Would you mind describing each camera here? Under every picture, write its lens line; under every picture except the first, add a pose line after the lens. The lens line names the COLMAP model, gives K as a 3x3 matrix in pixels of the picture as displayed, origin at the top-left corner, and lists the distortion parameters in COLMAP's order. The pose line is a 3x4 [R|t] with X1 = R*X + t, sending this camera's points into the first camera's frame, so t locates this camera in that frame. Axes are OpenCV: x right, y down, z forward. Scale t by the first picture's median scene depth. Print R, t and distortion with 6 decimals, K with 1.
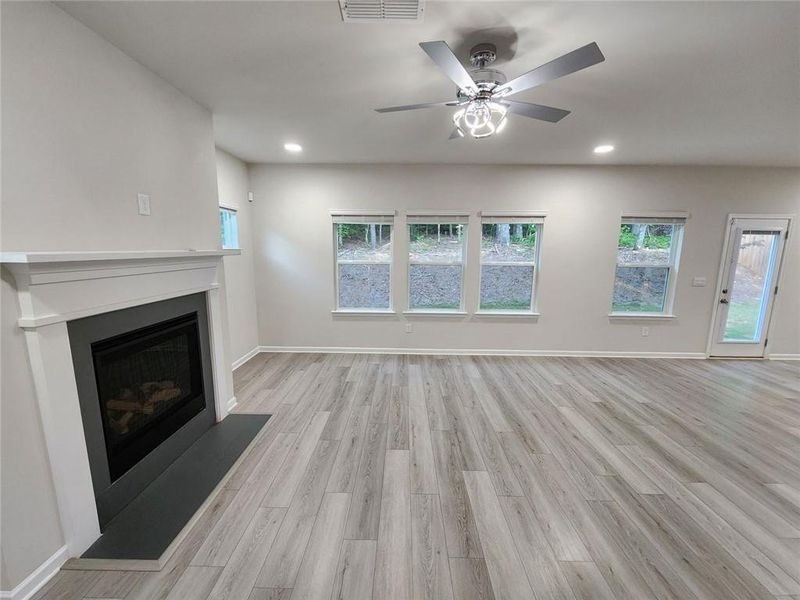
lens RADIAL K [[327.2, 0, 396.9], [0, 327.2, 298.5], [0, 0, 1]] dist [0.001996, -0.000873]
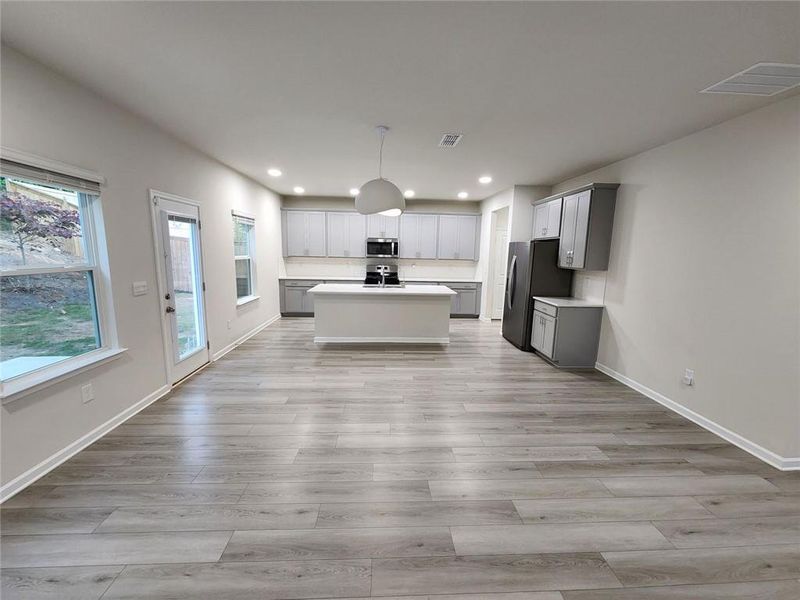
lens RADIAL K [[327.2, 0, 400.6], [0, 327.2, 301.6], [0, 0, 1]] dist [0.001996, -0.000873]
pose [[-0.071429, -0.168157, 0.983169, 0.282558], [0.132681, 0.975325, 0.176455, -0.087589], [-0.988582, 0.143052, -0.047355, 0.627638]]
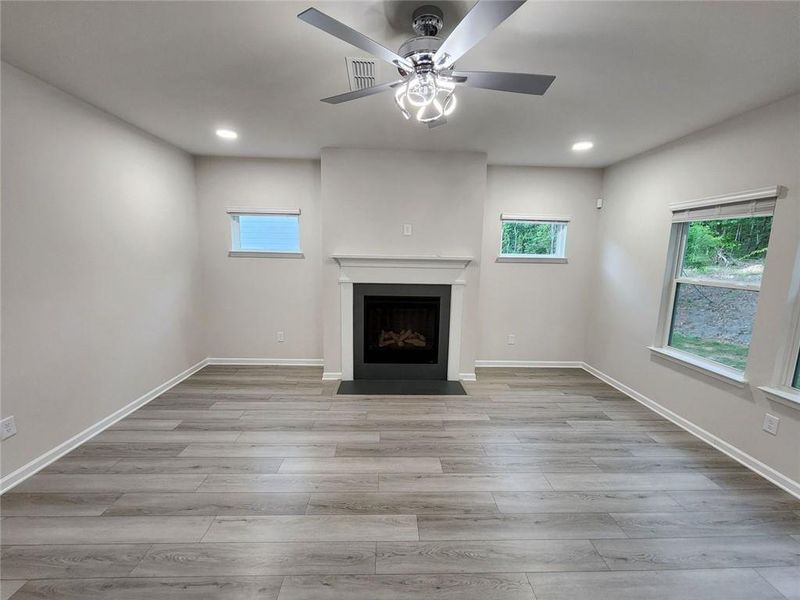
lens RADIAL K [[327.2, 0, 399.5], [0, 327.2, 298.5], [0, 0, 1]] dist [0.001996, -0.000873]
pose [[0.055786, 0.130672, -0.989855, 0.584467], [-0.172823, 0.977698, 0.119327, -0.068753], [0.983372, 0.164413, 0.077125, 0.487300]]
